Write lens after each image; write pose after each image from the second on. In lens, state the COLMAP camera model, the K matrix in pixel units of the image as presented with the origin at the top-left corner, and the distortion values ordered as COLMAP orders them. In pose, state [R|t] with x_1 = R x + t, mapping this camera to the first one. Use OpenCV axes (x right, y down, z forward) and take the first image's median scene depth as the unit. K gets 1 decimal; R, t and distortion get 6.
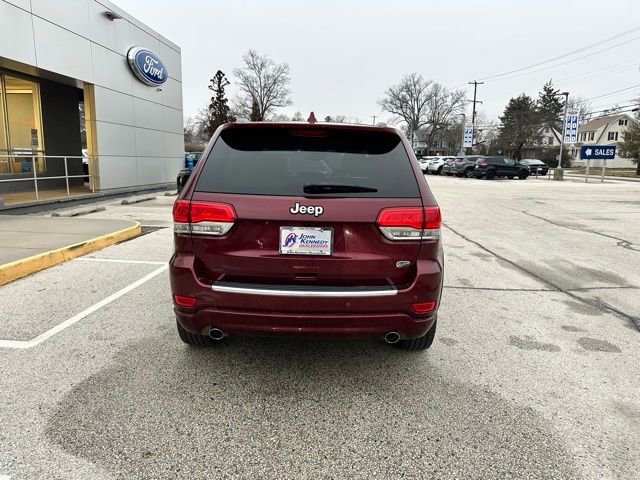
lens RADIAL K [[446.1, 0, 319.9], [0, 446.1, 238.5], [0, 0, 1]] dist [0.064195, -0.087535]
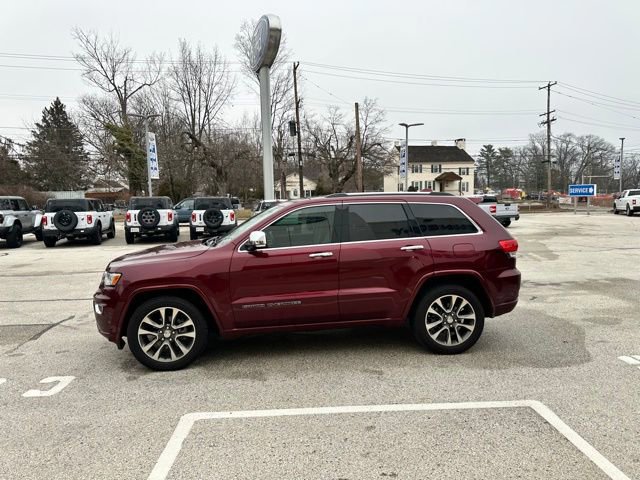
lens RADIAL K [[451.3, 0, 313.6], [0, 451.3, 239.0], [0, 0, 1]] dist [0.057475, -0.081400]
pose [[-0.118752, -0.103396, 0.987526, -1.210667], [0.187647, 0.974305, 0.124576, -0.278557], [-0.975032, 0.200099, -0.096299, 1.158764]]
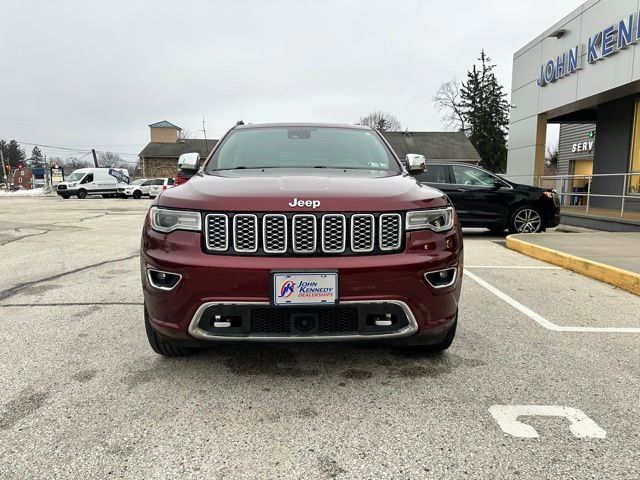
lens RADIAL K [[454.0, 0, 319.5], [0, 454.0, 237.2], [0, 0, 1]] dist [0.026016, -0.033067]
pose [[-0.998919, -0.020020, -0.041942, -0.010315], [-0.030954, 0.959755, 0.279129, -0.277991], [0.034666, 0.280125, -0.959337, 2.039677]]
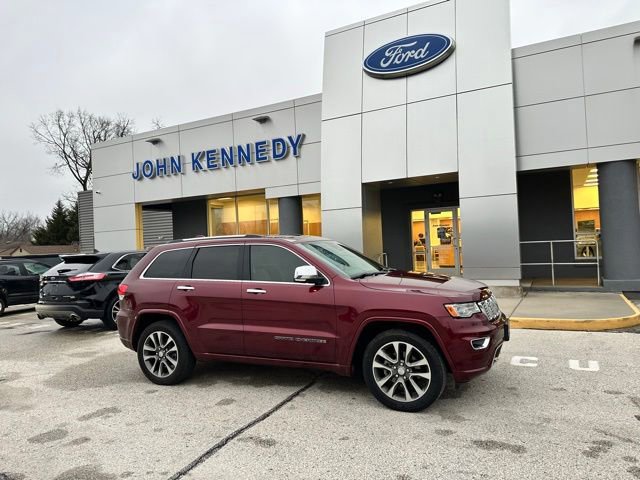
lens RADIAL K [[449.1, 0, 318.7], [0, 449.1, 238.6], [0, 0, 1]] dist [0.048126, -0.062426]
pose [[-0.410574, -0.013607, -0.911726, 1.098875], [-0.117026, 0.992406, 0.037889, -0.286966], [0.904286, 0.122252, -0.409049, 1.607249]]
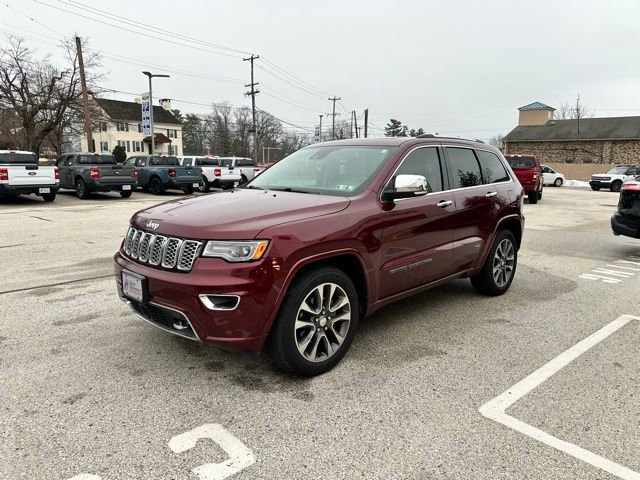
lens RADIAL K [[453.0, 0, 318.5], [0, 453.0, 240.8], [0, 0, 1]] dist [0.041303, -0.055704]
pose [[-0.714133, -0.147241, 0.684349, -0.661901], [0.090260, 0.950099, 0.298606, -0.333902], [-0.694166, 0.275014, -0.665207, 1.840502]]
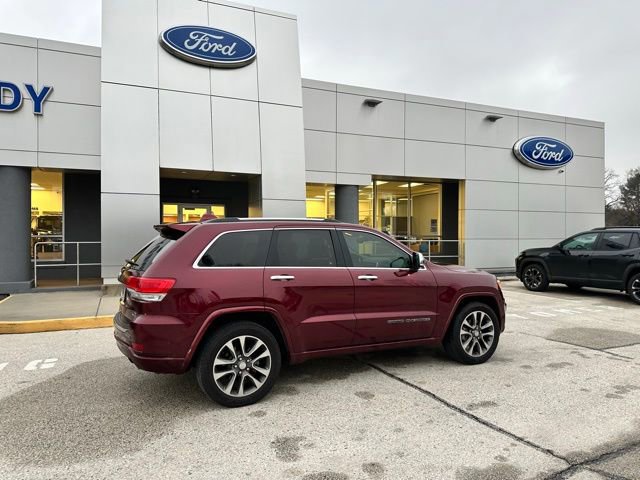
lens RADIAL K [[448.4, 0, 319.5], [0, 448.4, 237.2], [0, 0, 1]] dist [0.046196, -0.059507]
pose [[0.461478, -0.018589, -0.886957, 1.057403], [-0.142020, 0.985338, -0.094543, -0.082273], [0.875710, 0.169595, 0.452072, 0.466314]]
